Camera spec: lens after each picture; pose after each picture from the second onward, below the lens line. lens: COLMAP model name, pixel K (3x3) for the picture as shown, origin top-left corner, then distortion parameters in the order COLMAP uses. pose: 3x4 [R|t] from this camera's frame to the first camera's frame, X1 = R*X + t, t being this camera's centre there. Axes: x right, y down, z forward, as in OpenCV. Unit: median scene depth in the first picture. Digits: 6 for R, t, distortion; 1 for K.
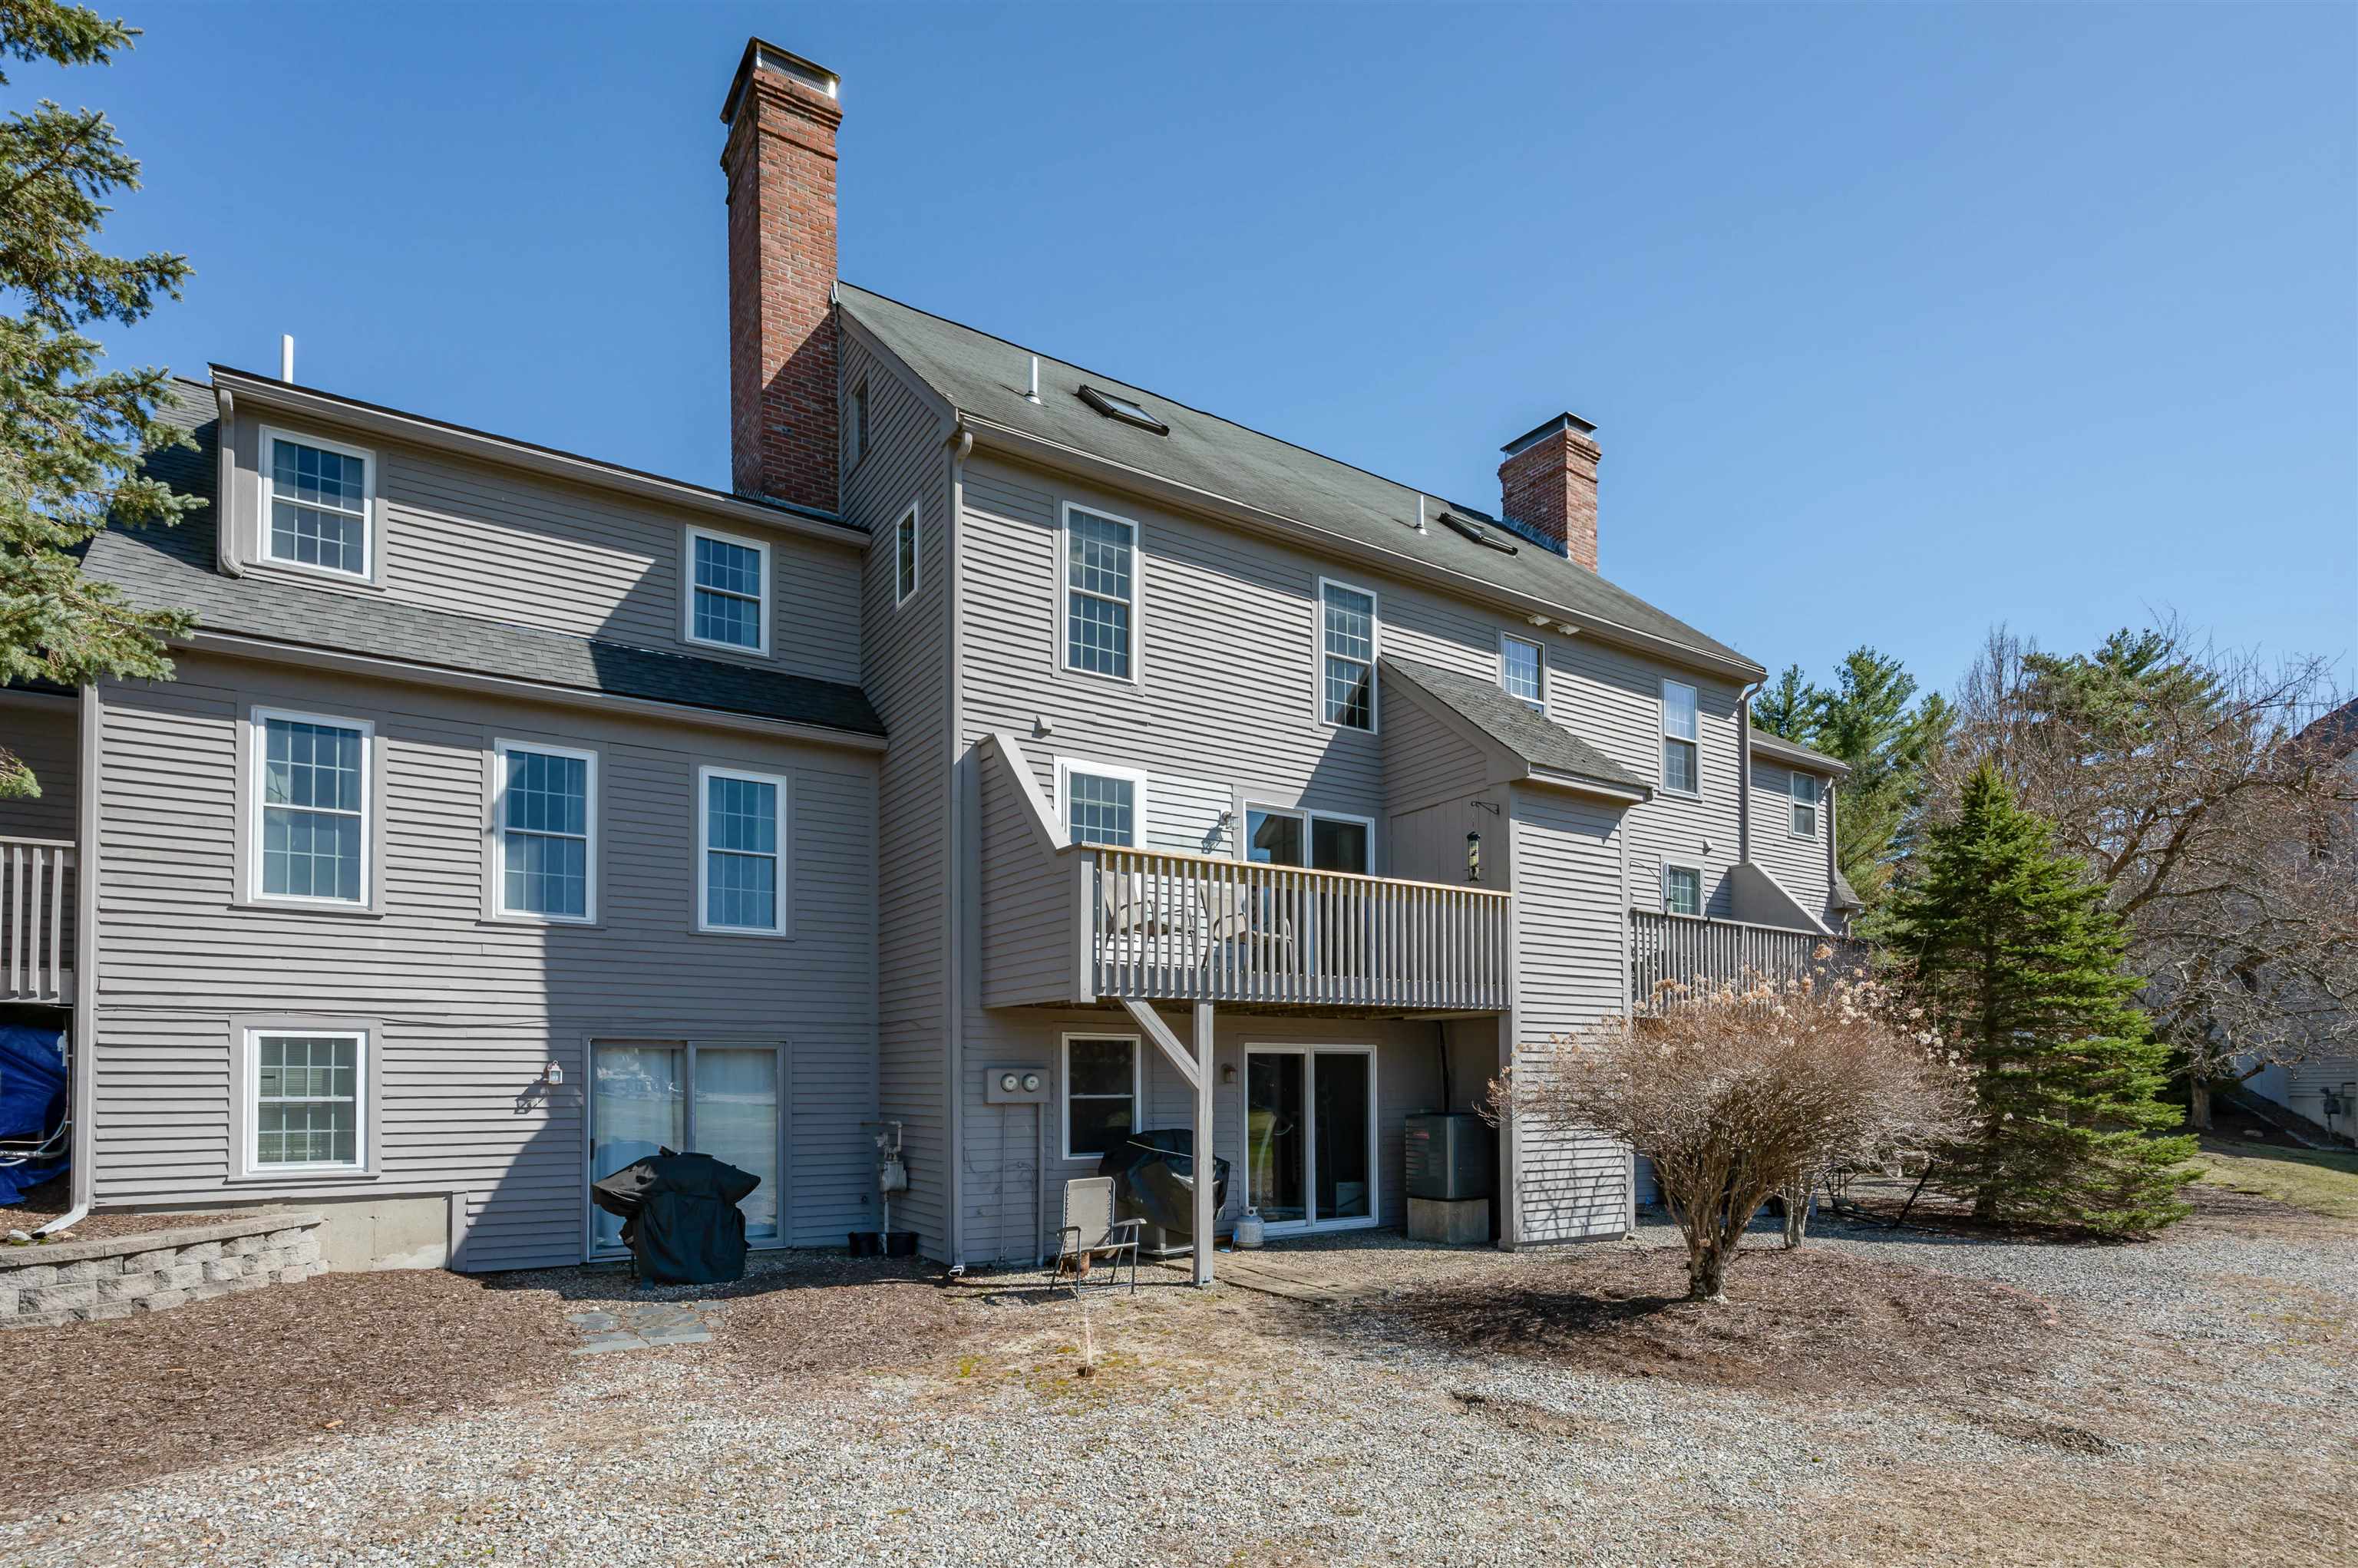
lens RADIAL K [[1167.3, 0, 1178.0], [0, 1167.3, 871.6], [0, 0, 1]] dist [0.001532, 0.000463]
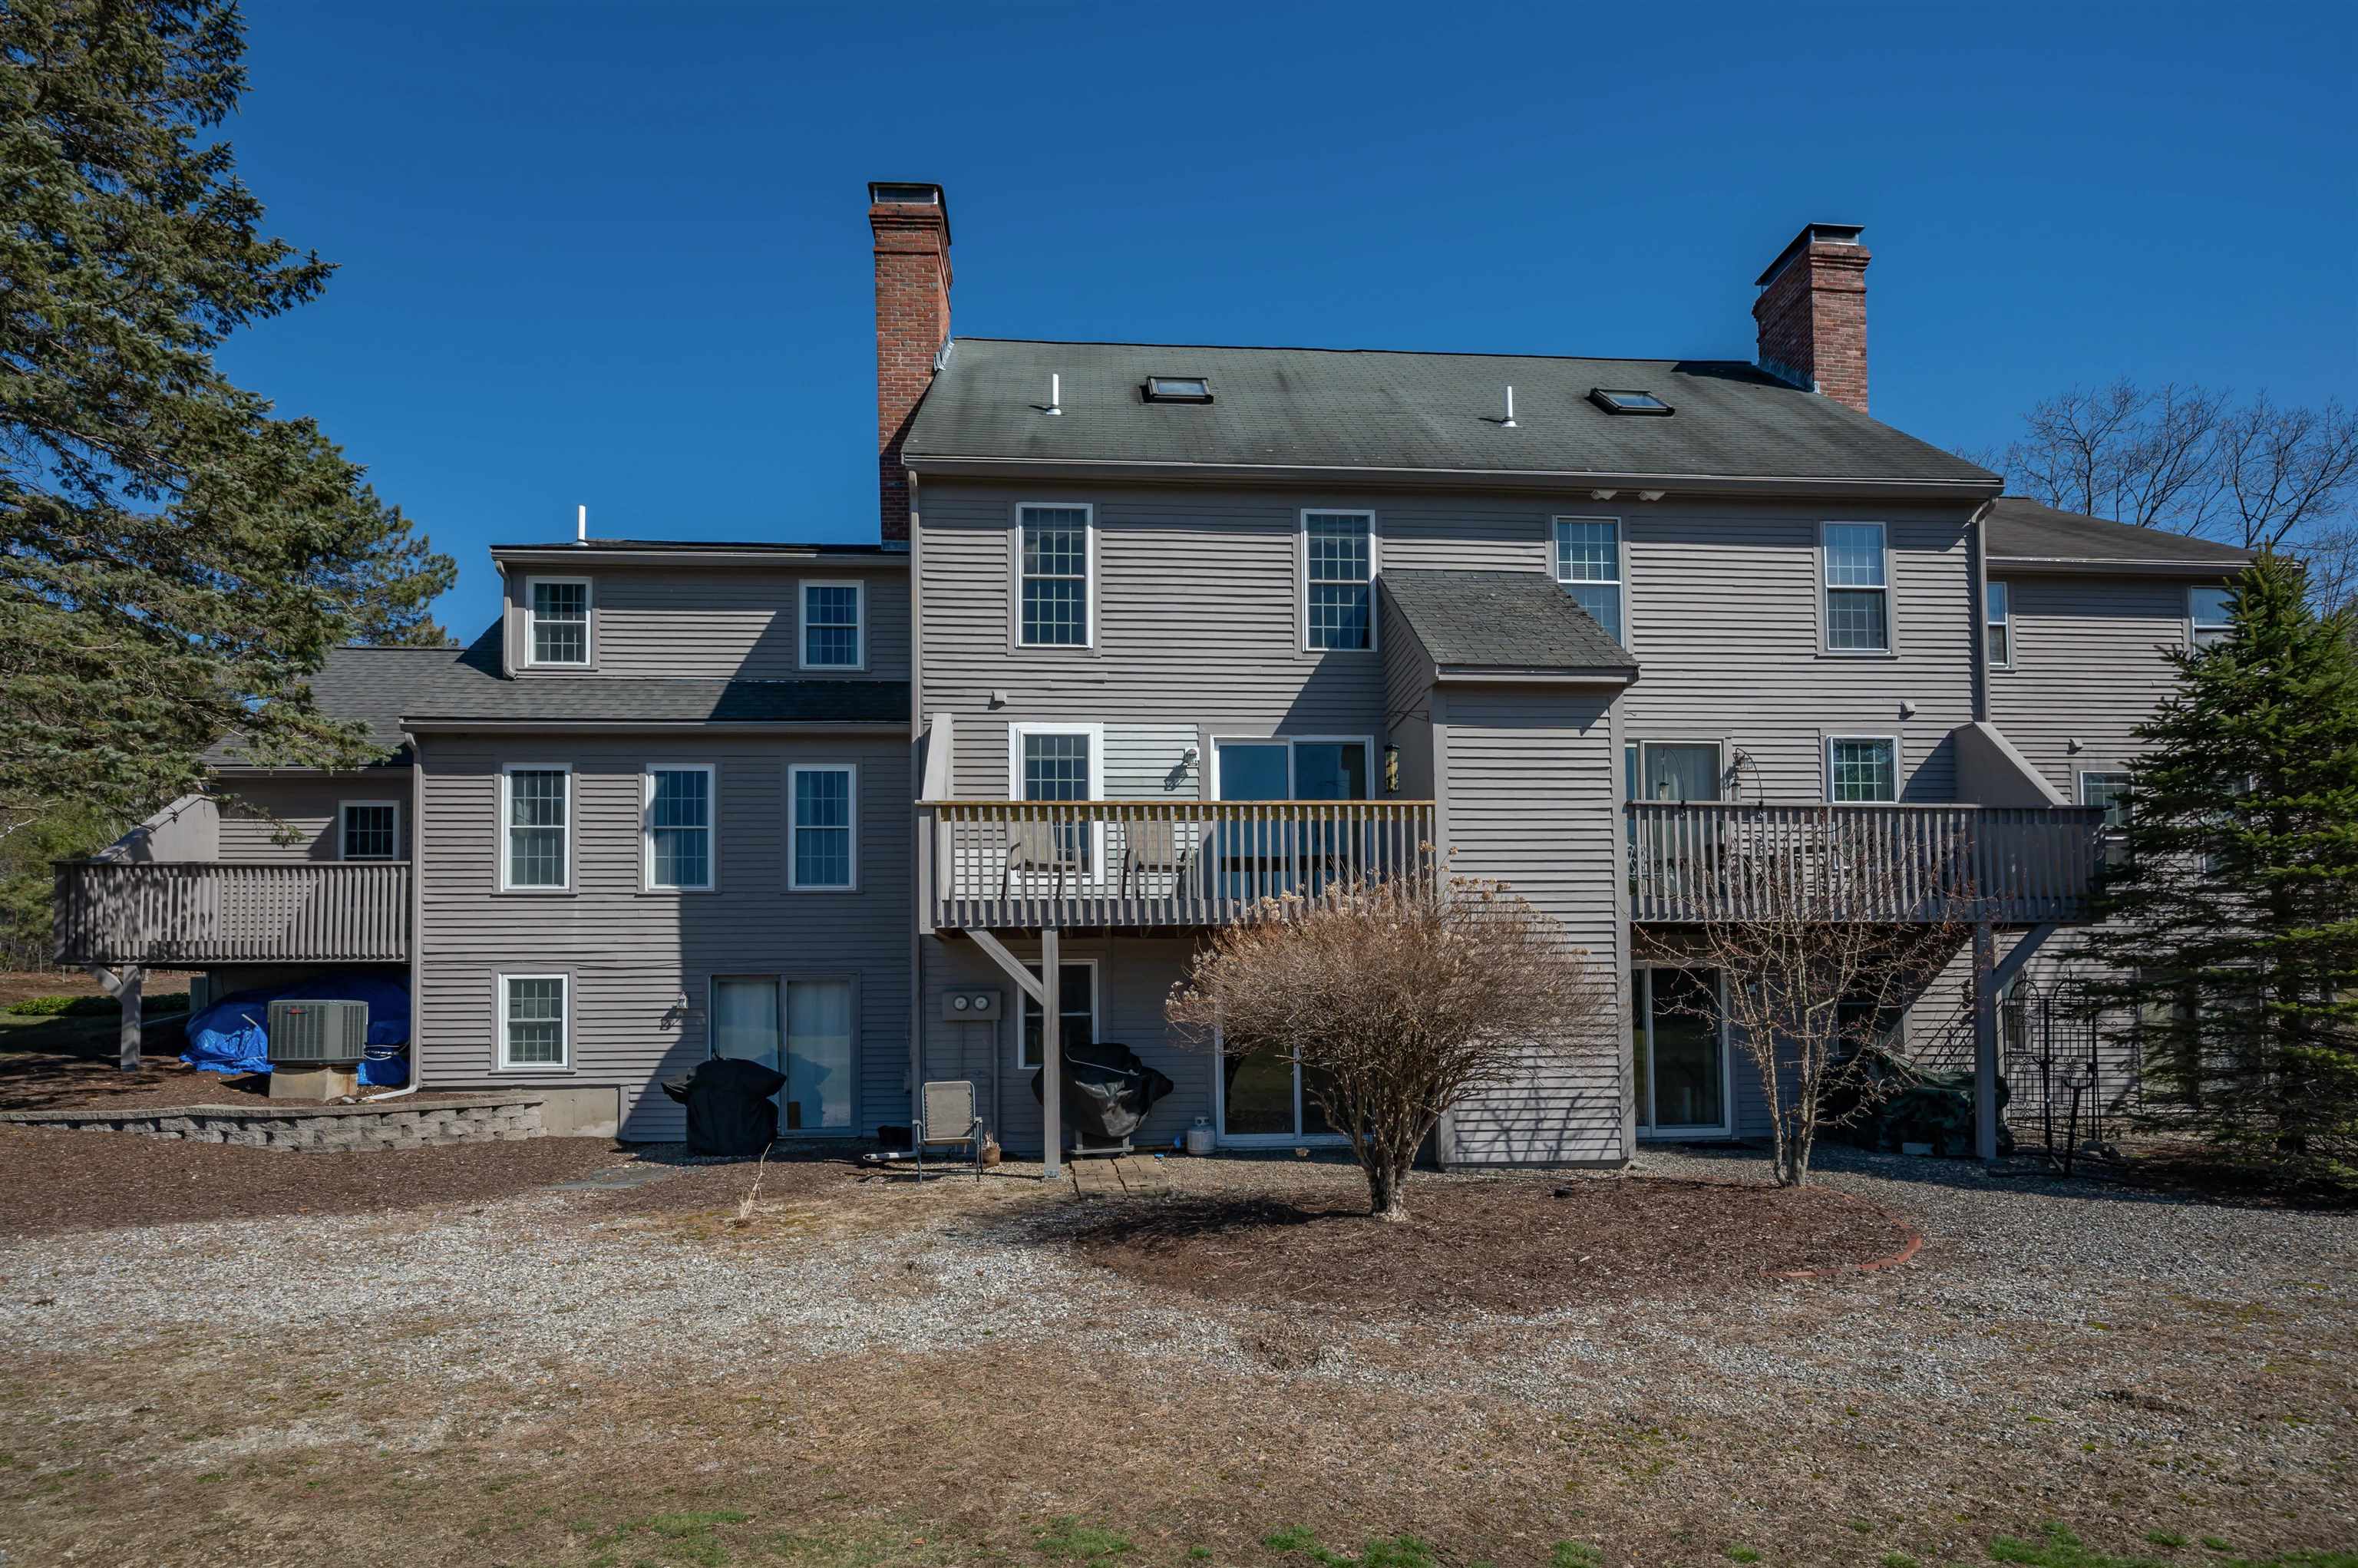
lens RADIAL K [[1141.3, 0, 1179.0], [0, 1141.3, 784.0], [0, 0, 1]] dist [-0.000911, -0.000206]
pose [[0.882885, -0.102358, -0.458299, 0.554836], [0.093421, 0.994732, -0.042198, 0.025665], [0.460204, -0.005559, 0.887796, 0.062935]]
